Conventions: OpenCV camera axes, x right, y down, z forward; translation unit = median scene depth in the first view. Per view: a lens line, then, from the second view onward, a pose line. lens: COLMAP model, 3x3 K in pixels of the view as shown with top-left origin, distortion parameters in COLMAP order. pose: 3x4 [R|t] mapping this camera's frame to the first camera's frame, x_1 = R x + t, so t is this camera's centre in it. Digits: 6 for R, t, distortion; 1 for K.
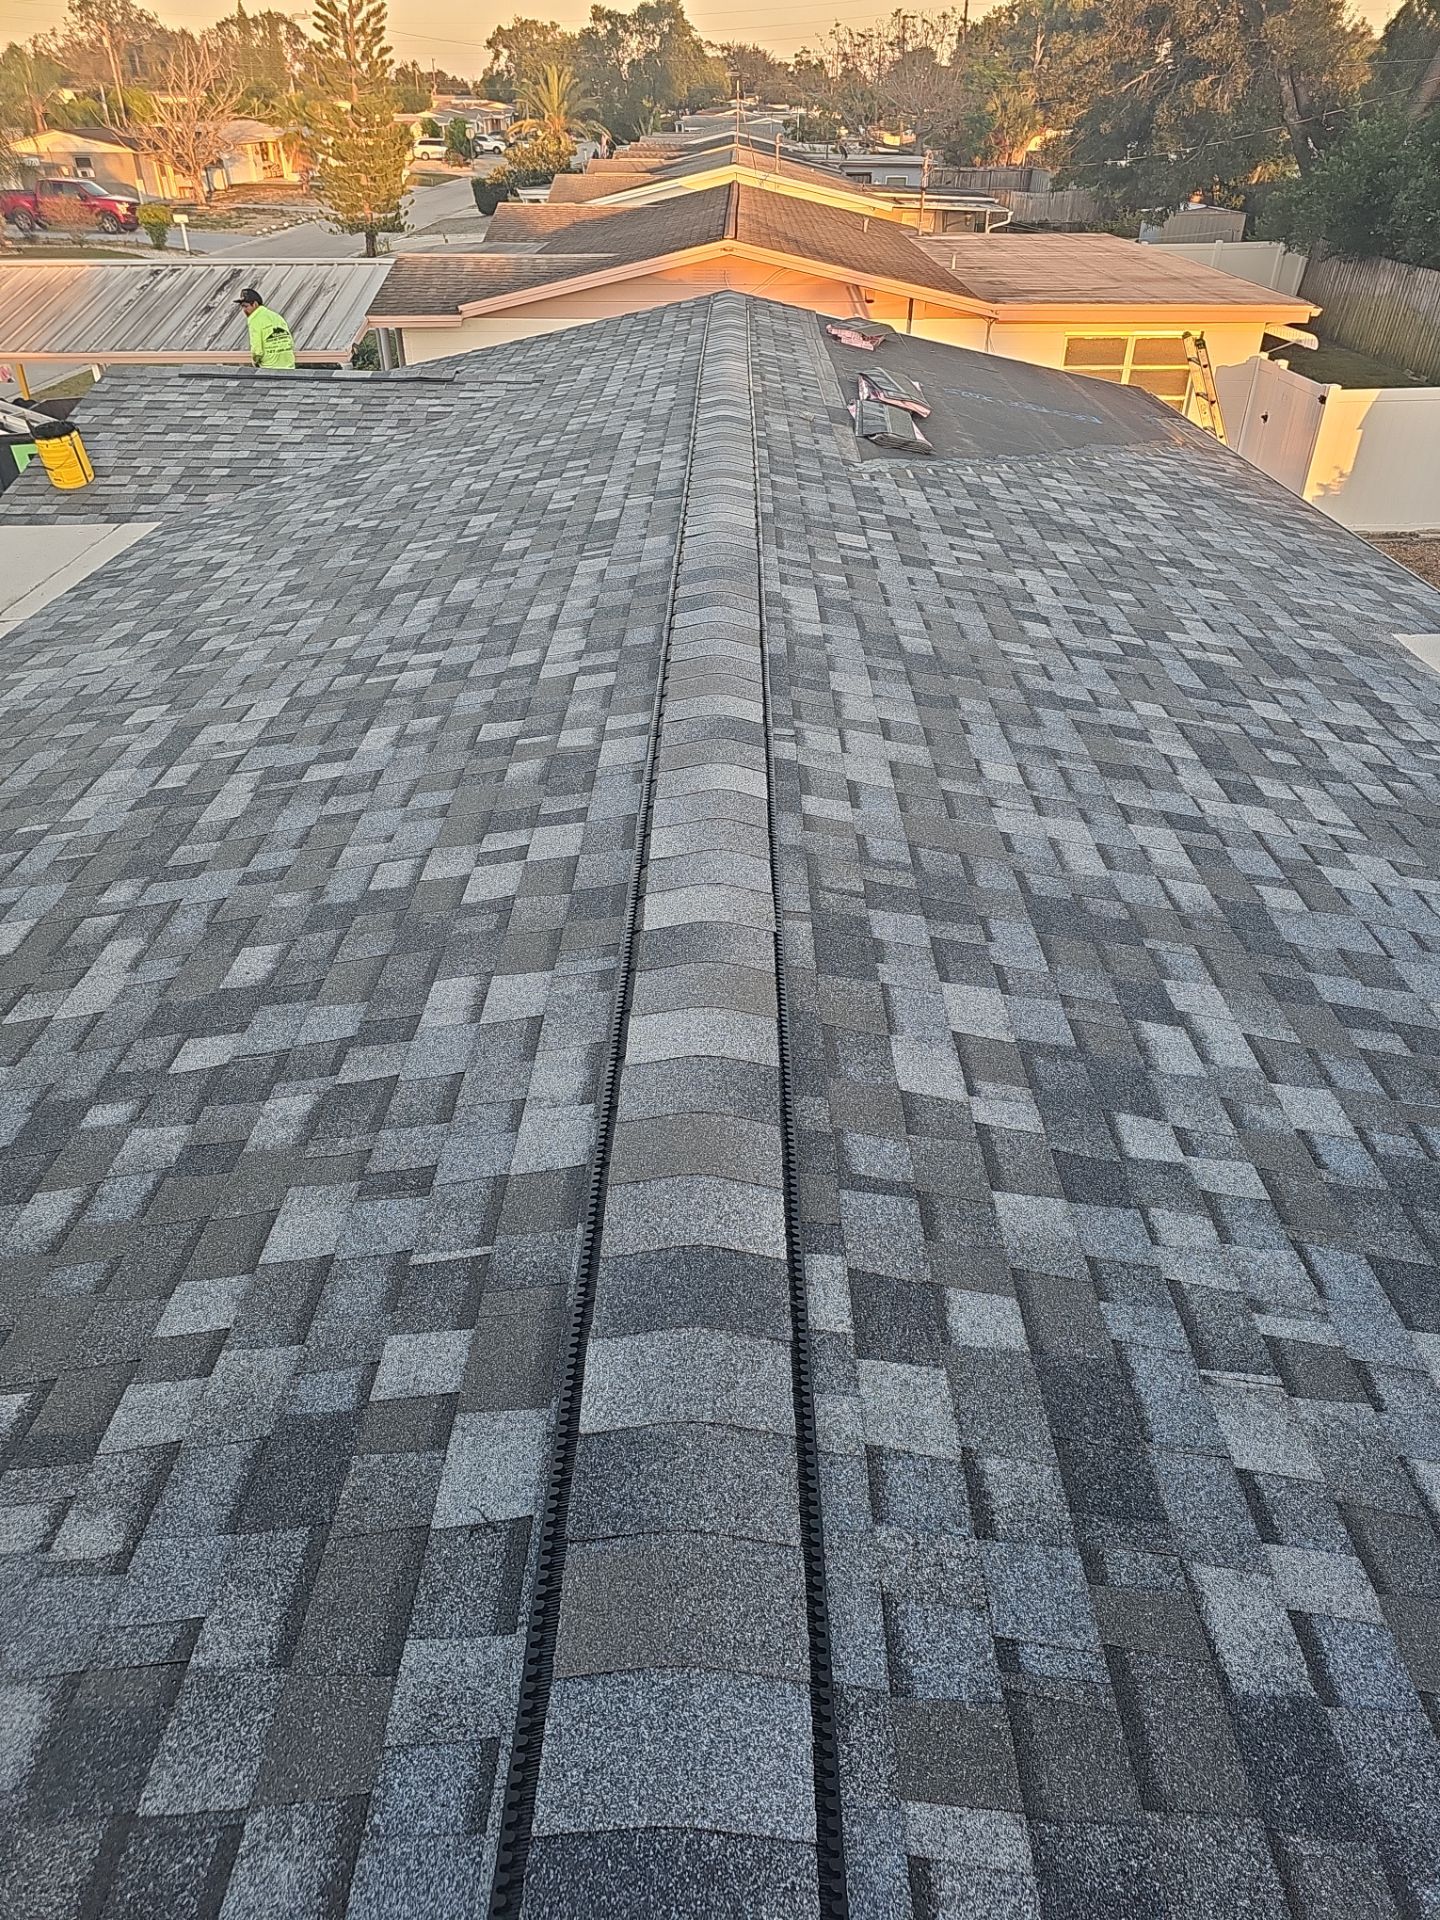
lens RADIAL K [[1259.2, 0, 722.6], [0, 1259.2, 974.9], [0, 0, 1]] dist [0.051602, -0.036741]
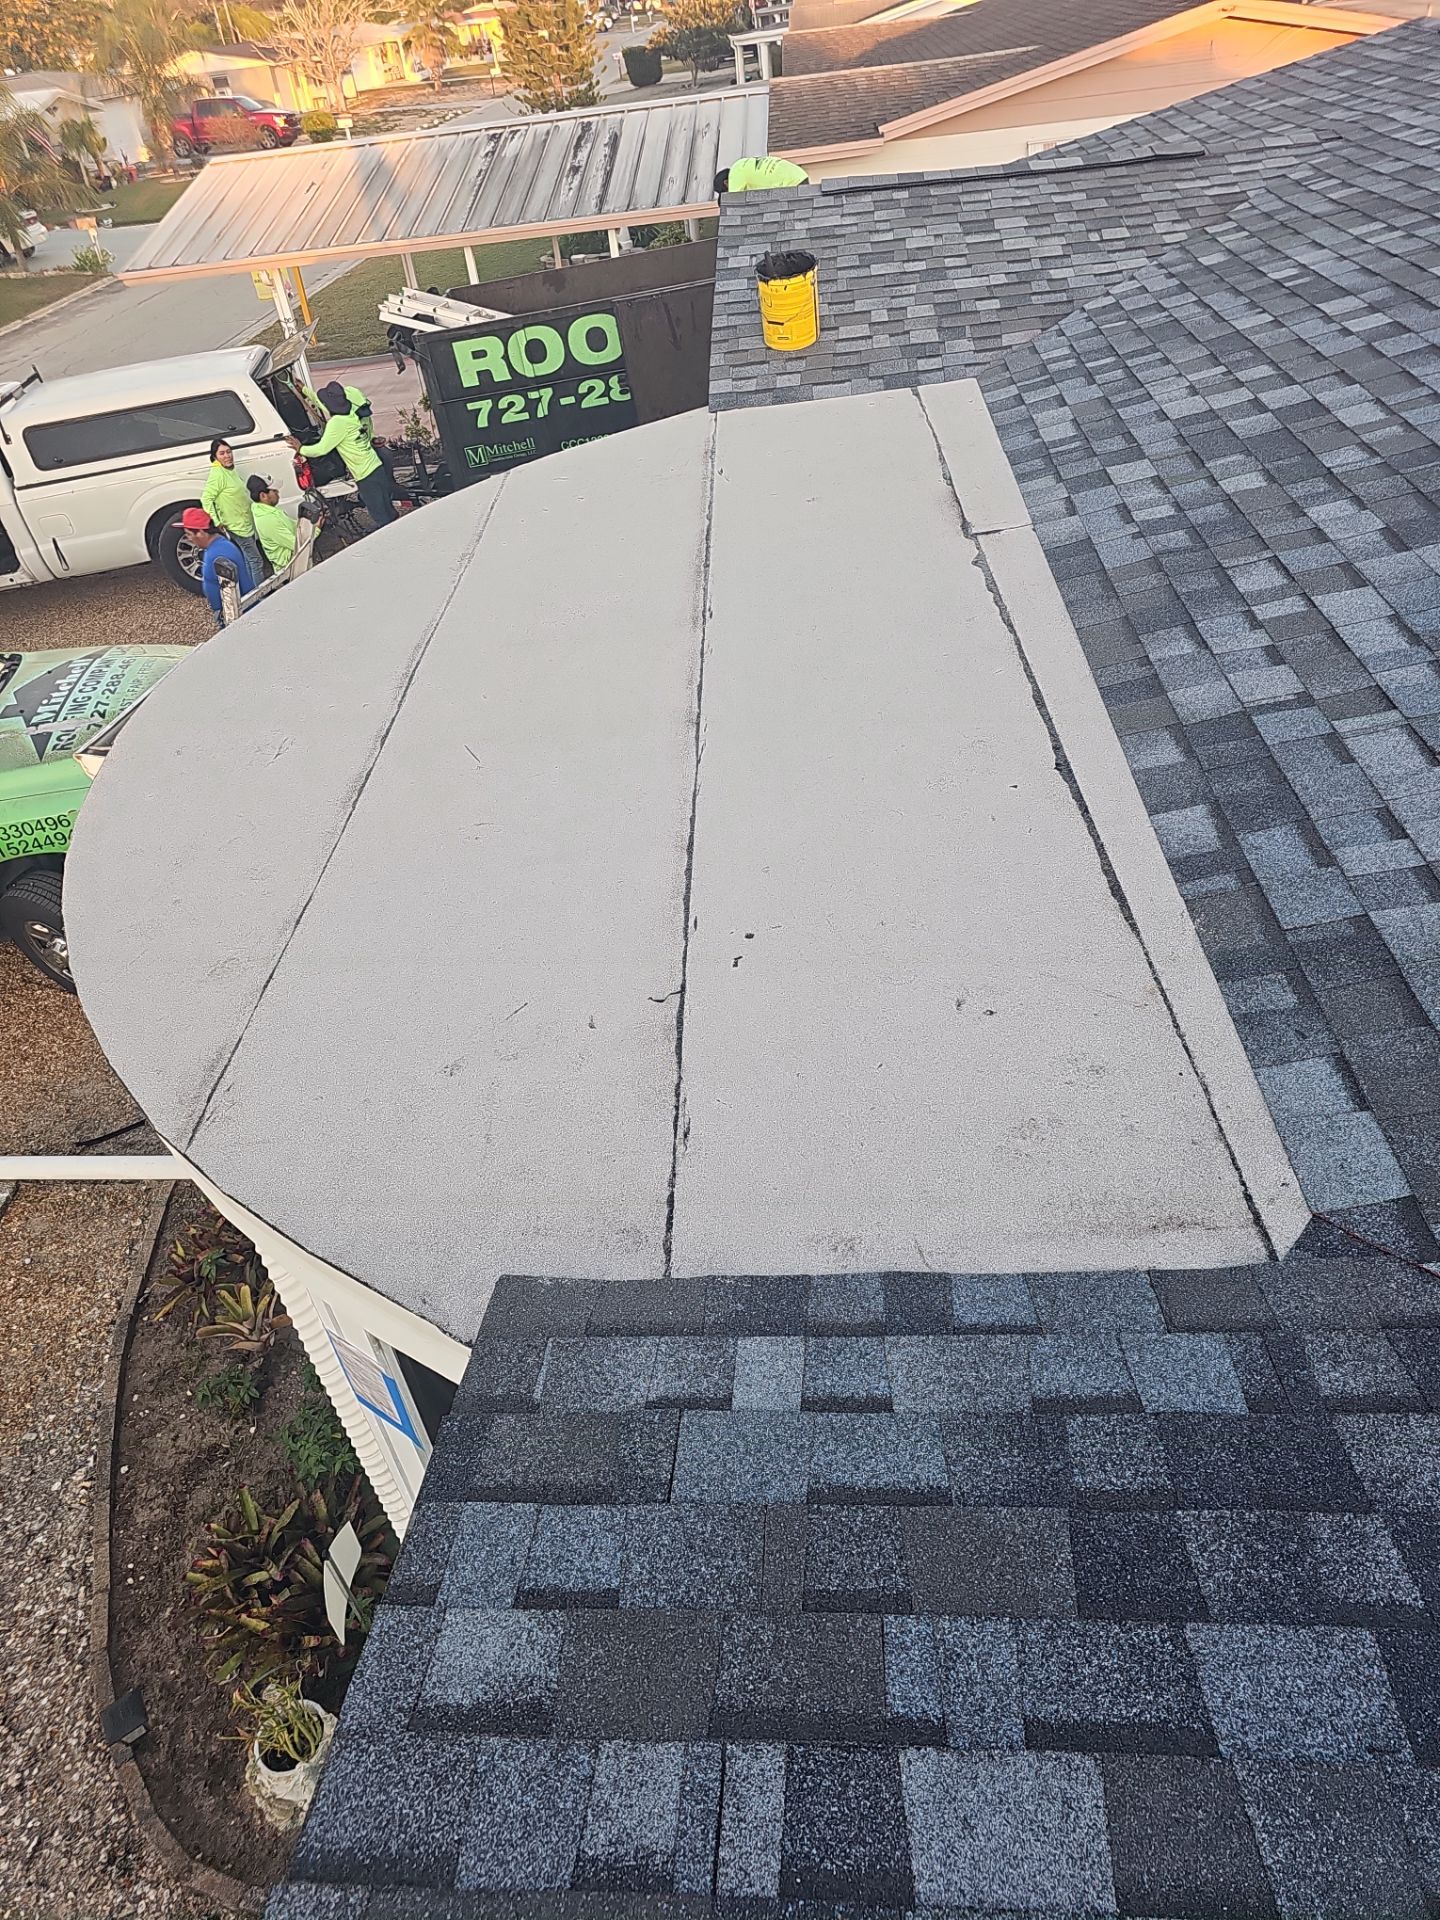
lens RADIAL K [[1259.2, 0, 714.4], [0, 1259.2, 949.8], [0, 0, 1]] dist [0.051602, -0.036741]
pose [[0.994026, -0.054217, -0.094726, -0.269578], [0.059402, 0.996837, 0.052805, -0.044771], [0.091564, -0.058116, 0.994102, 0.140185]]
